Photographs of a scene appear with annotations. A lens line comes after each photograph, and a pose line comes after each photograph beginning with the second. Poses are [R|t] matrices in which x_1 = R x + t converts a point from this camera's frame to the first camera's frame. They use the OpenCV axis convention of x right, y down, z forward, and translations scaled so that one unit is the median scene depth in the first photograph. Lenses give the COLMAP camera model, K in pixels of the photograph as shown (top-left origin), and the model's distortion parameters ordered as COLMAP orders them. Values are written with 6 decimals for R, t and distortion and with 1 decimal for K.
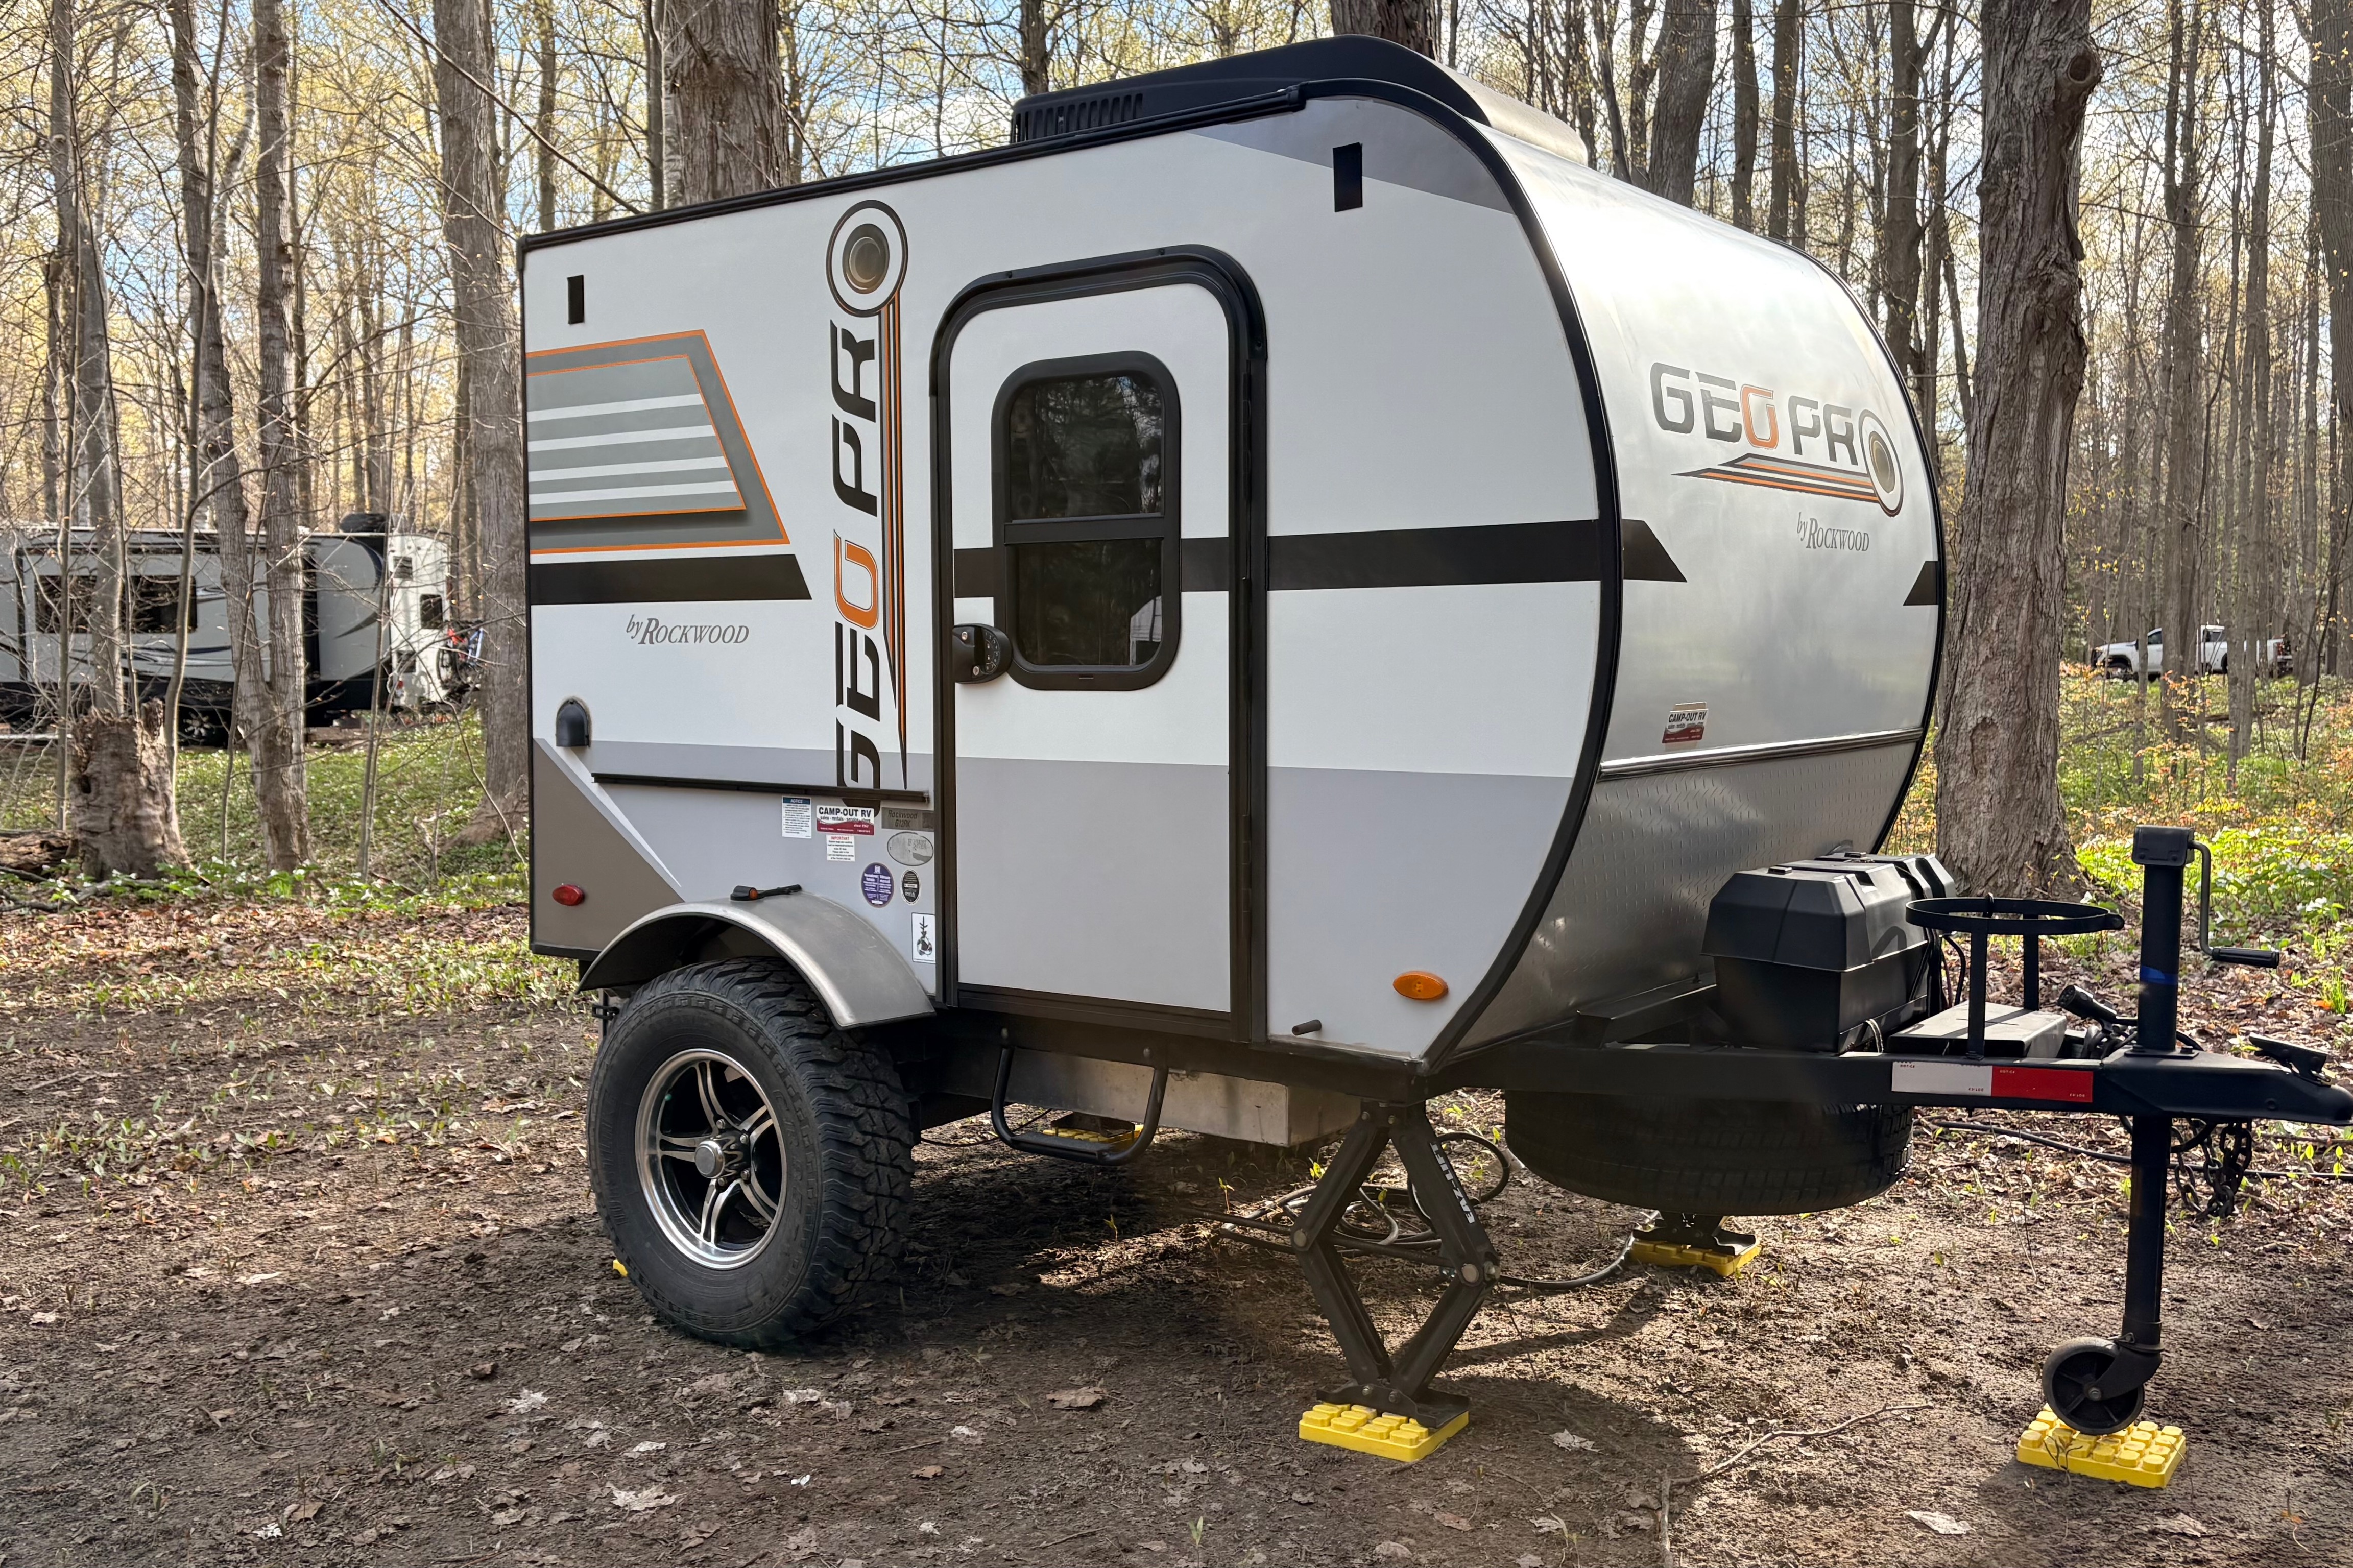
lens RADIAL K [[2176.2, 0, 1179.5], [0, 2176.2, 781.0], [0, 0, 1]] dist [0.042356, 0.000000]
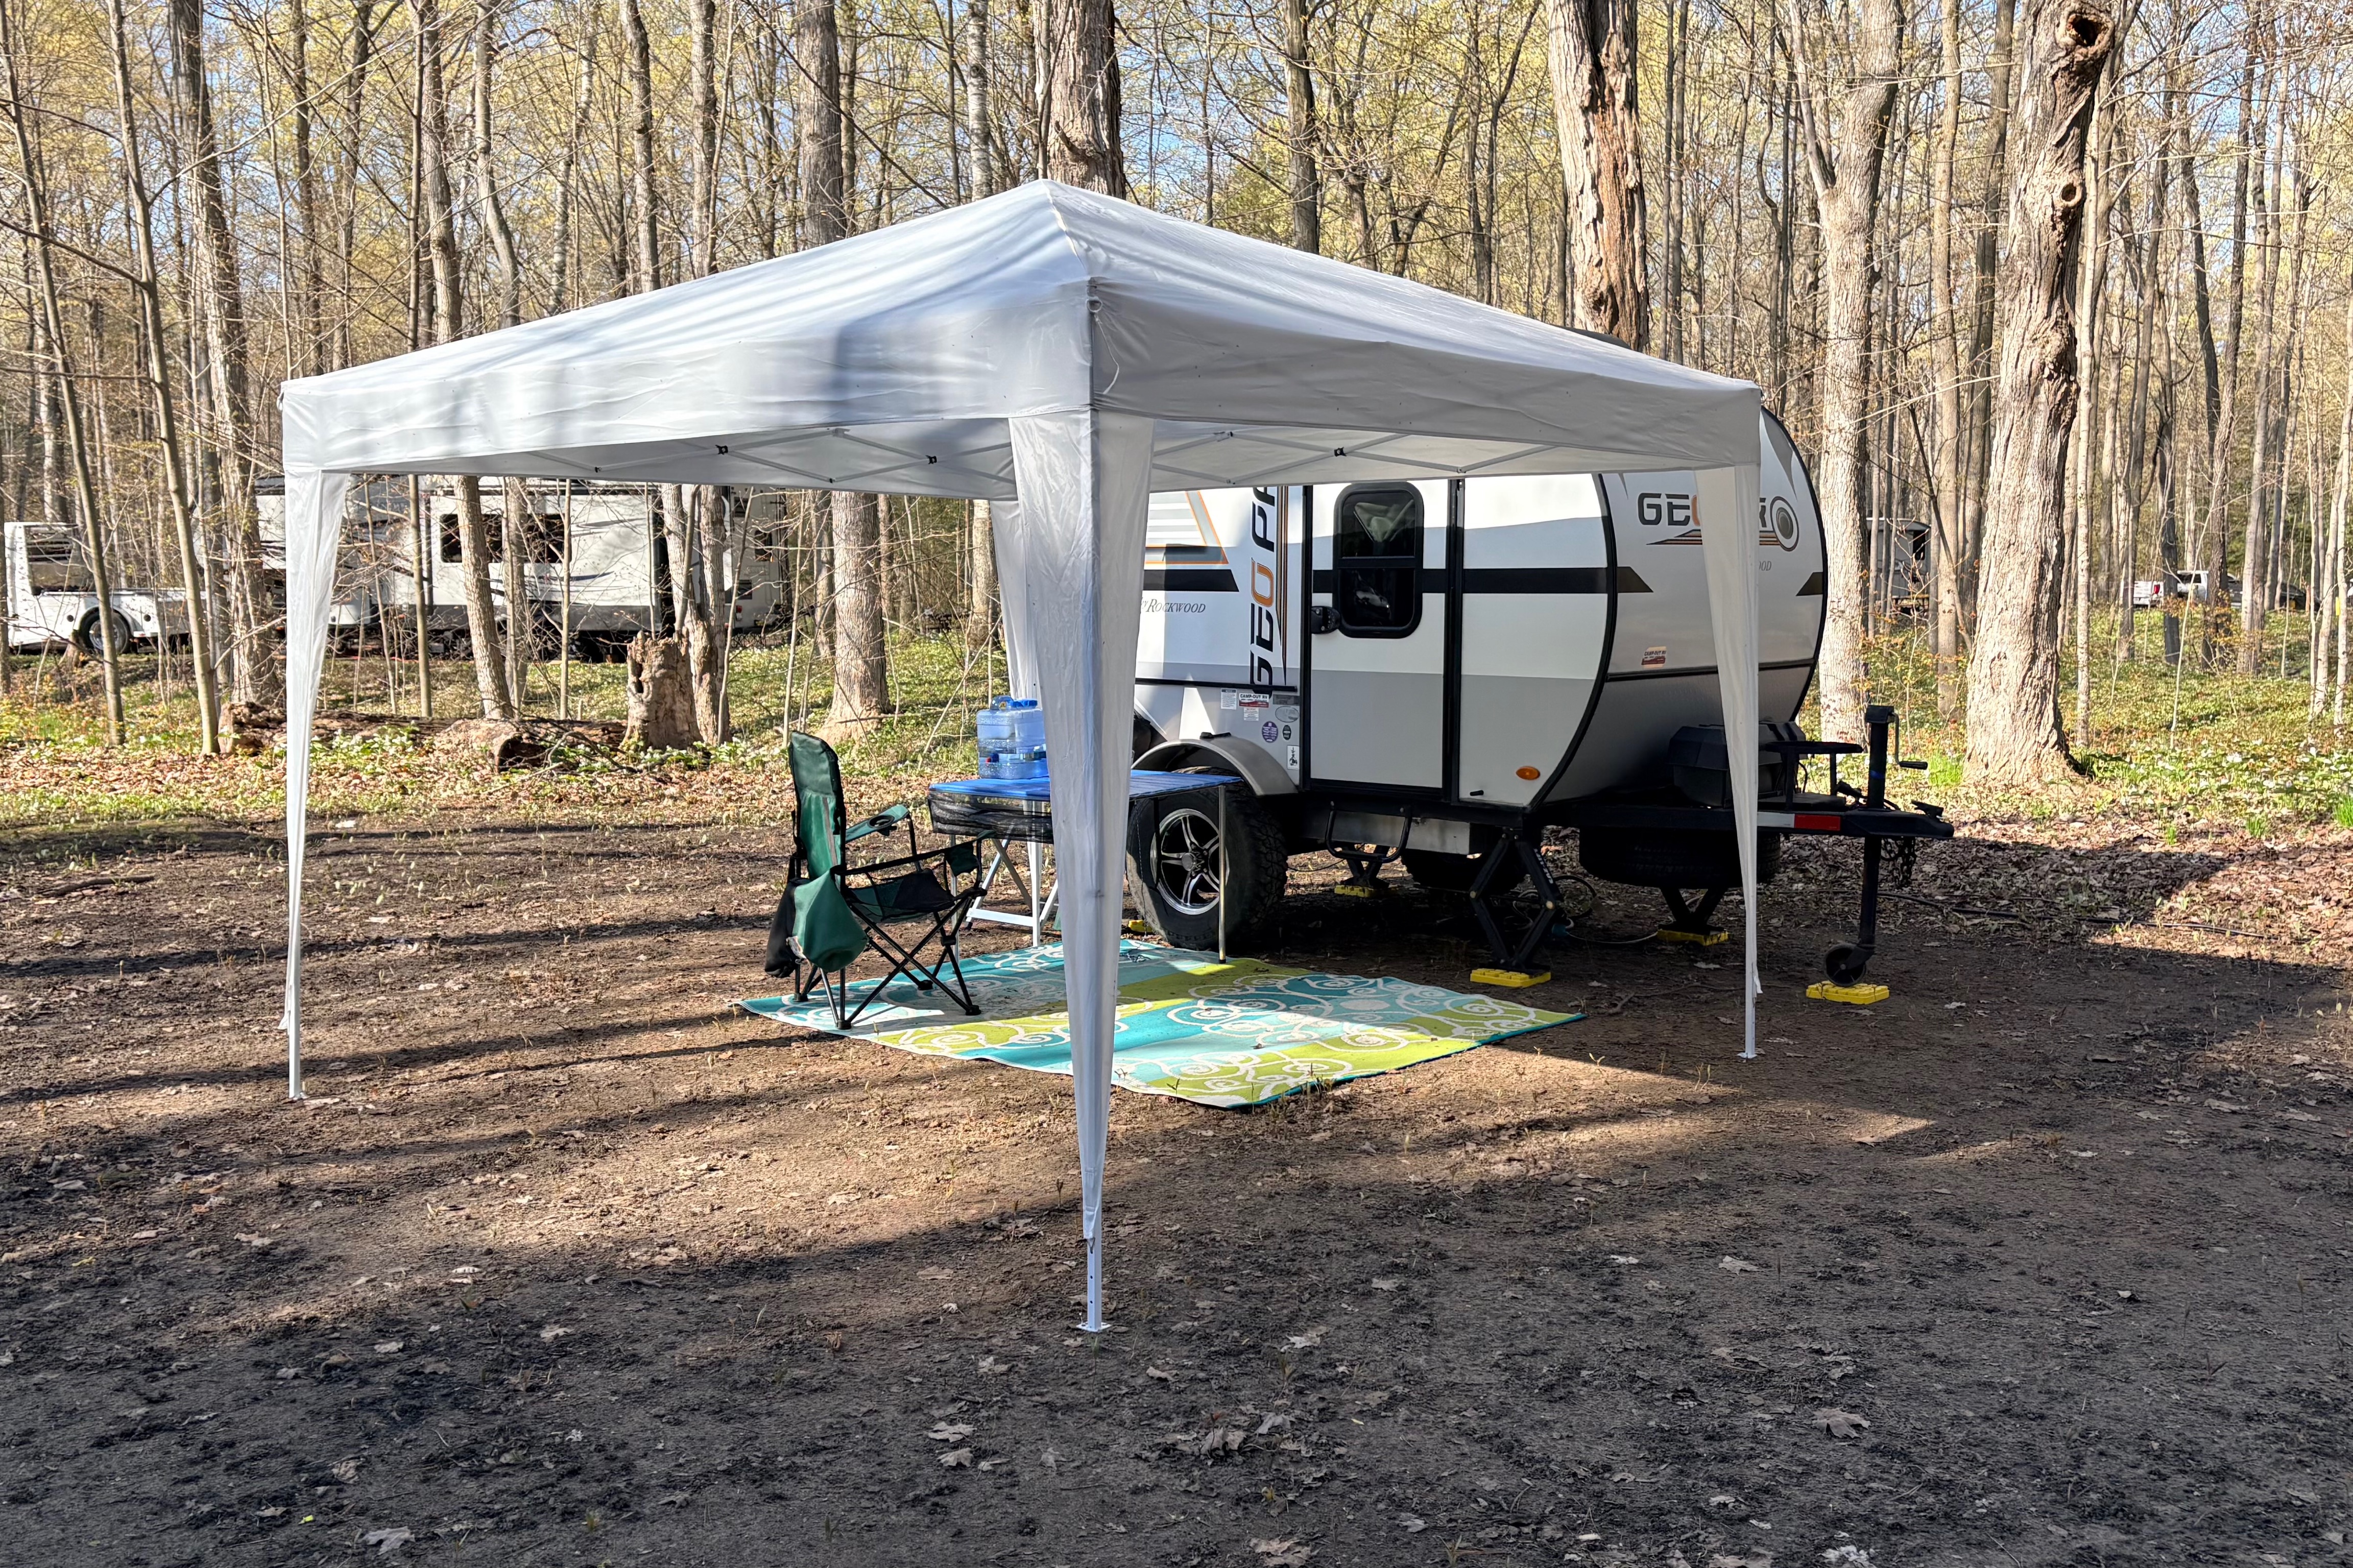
lens RADIAL K [[2176.2, 0, 1110.0], [0, 2176.2, 821.4], [0, 0, 1]] dist [0.042356, 0.000000]
pose [[0.991037, 0.018375, -0.132316, -0.015623], [-0.011473, 0.998543, 0.052735, 0.026949], [0.133093, -0.050744, 0.989804, -1.107829]]
